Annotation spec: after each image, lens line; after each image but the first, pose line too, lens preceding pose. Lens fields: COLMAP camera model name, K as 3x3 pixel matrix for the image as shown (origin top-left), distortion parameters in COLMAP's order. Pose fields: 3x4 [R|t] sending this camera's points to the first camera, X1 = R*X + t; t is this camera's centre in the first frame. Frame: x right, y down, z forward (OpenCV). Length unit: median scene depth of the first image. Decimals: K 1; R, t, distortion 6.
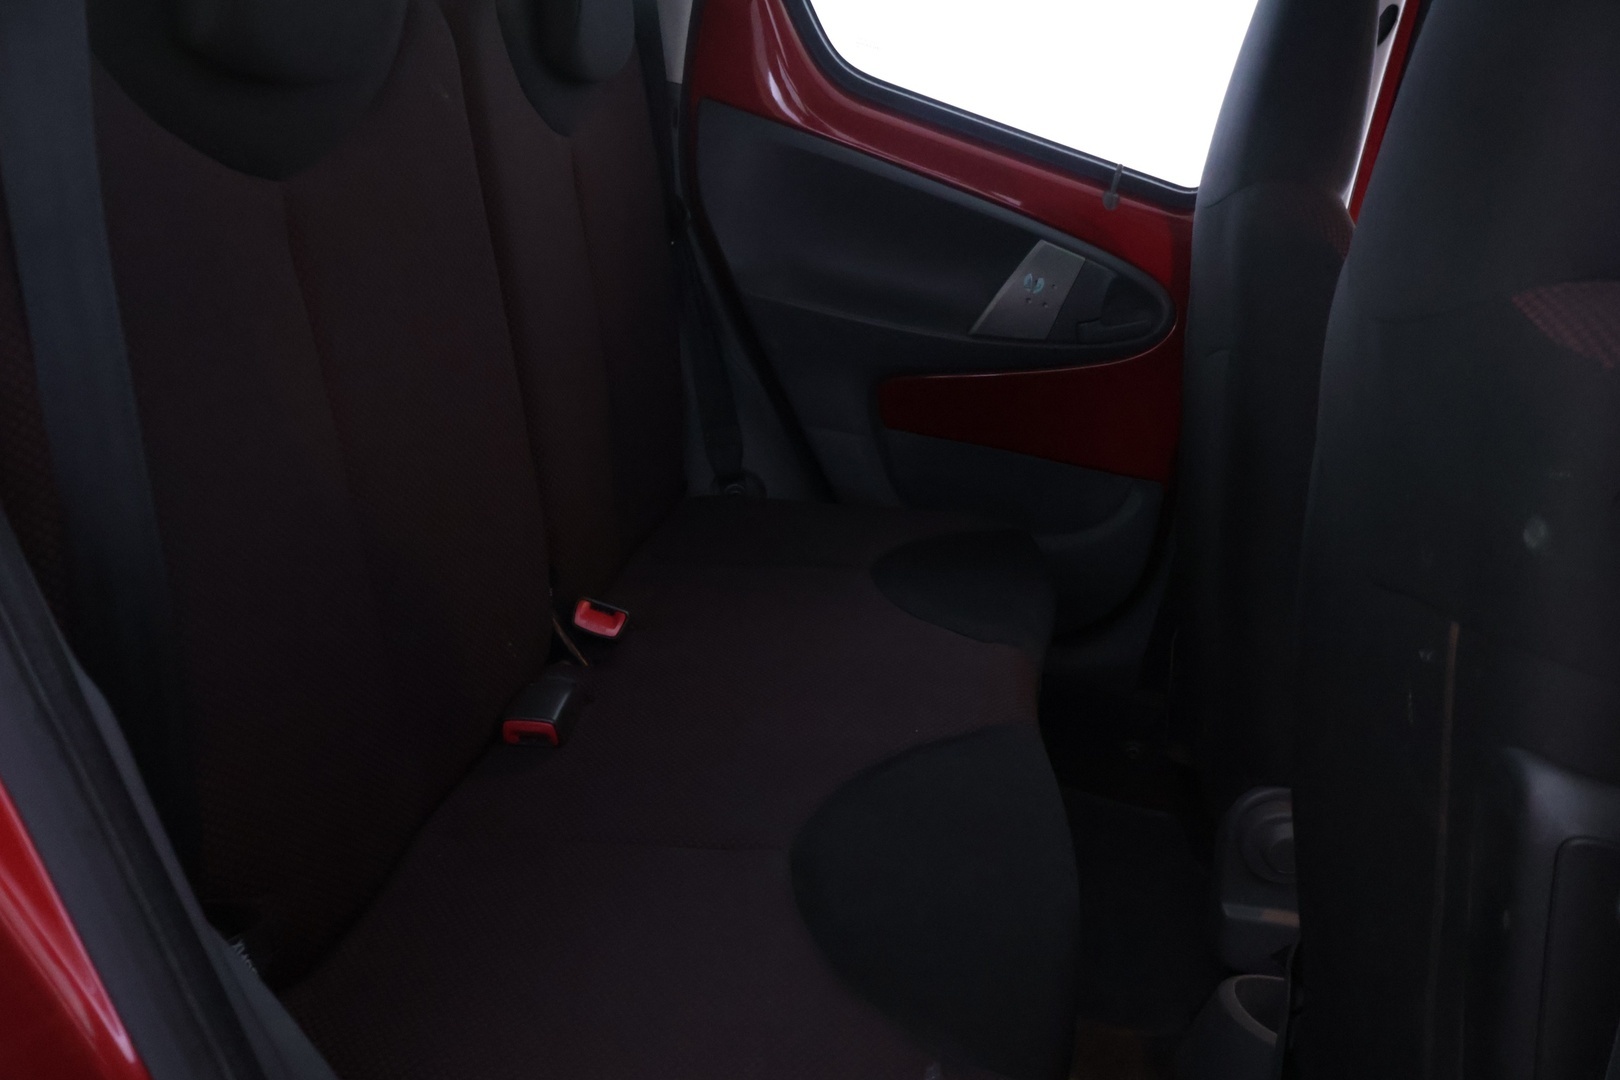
lens RADIAL K [[1345.2, 0, 808.6], [0, 1345.2, 538.0], [0, 0, 1]] dist [-0.007709, 0.000814]
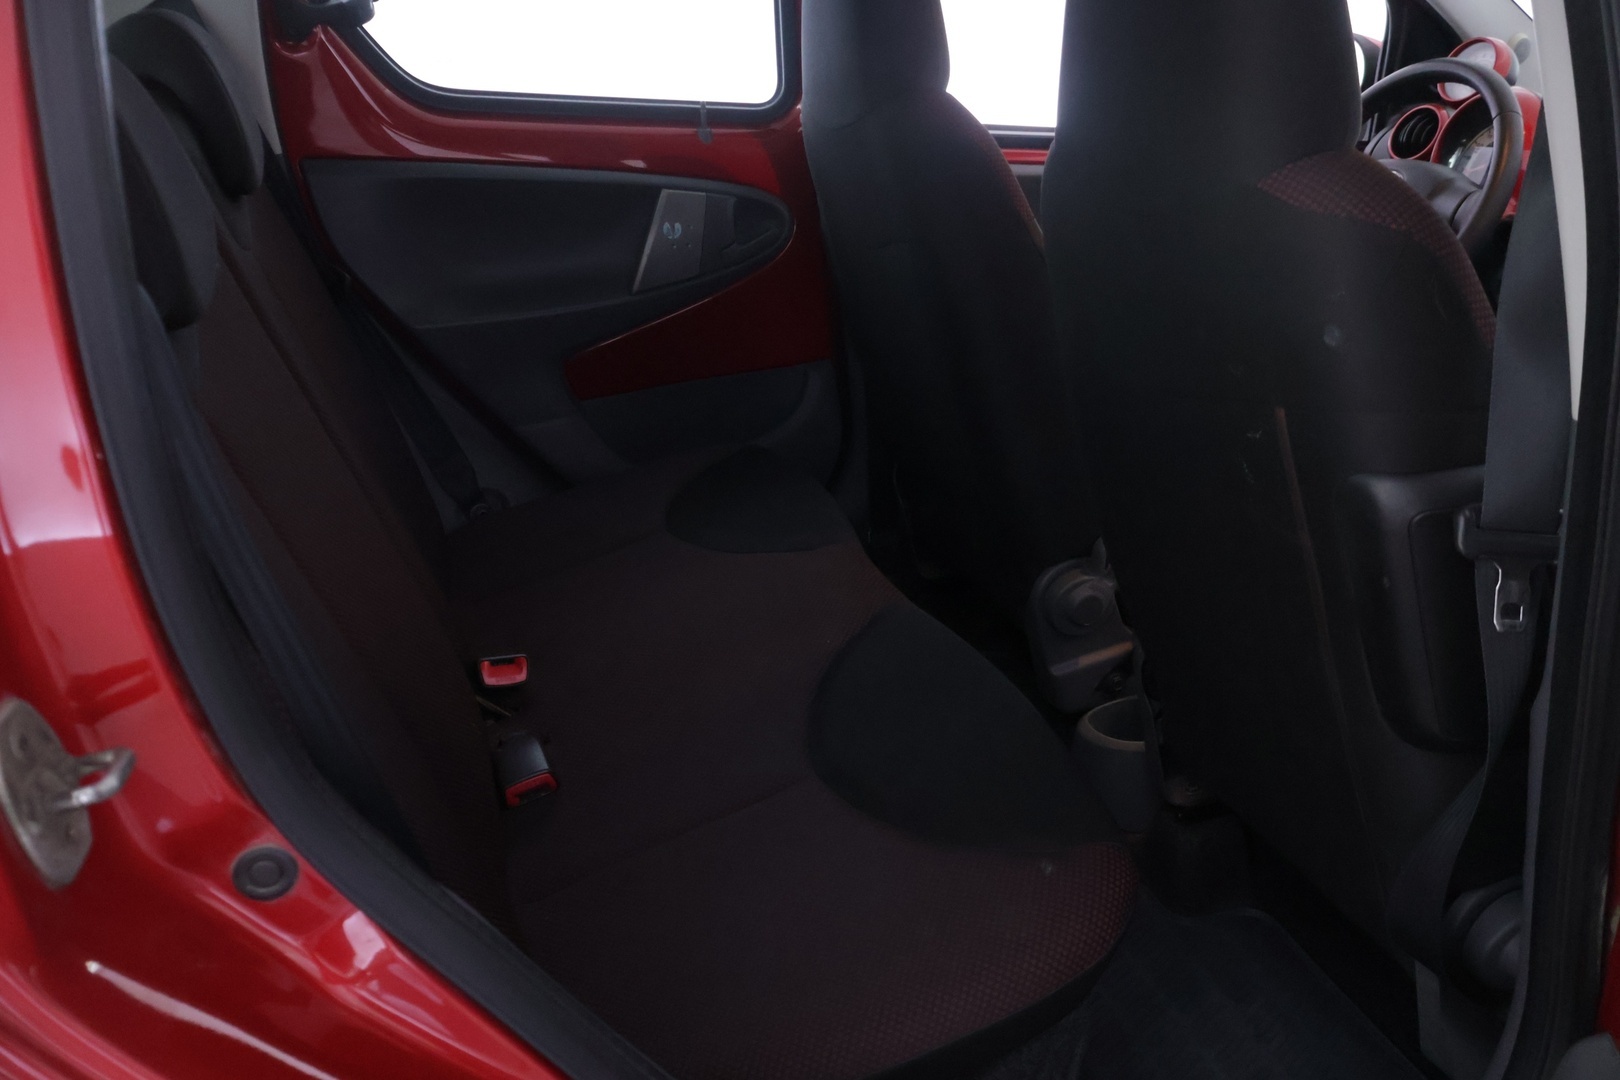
lens RADIAL K [[1345.2, 0, 810.3], [0, 1345.2, 542.1], [0, 0, 1]] dist [-0.007709, 0.000814]
pose [[0.867931, -0.393919, 0.302528, -0.165845], [0.366778, 0.919033, 0.144406, -0.073399], [-0.334917, -0.014374, 0.942138, -0.069131]]
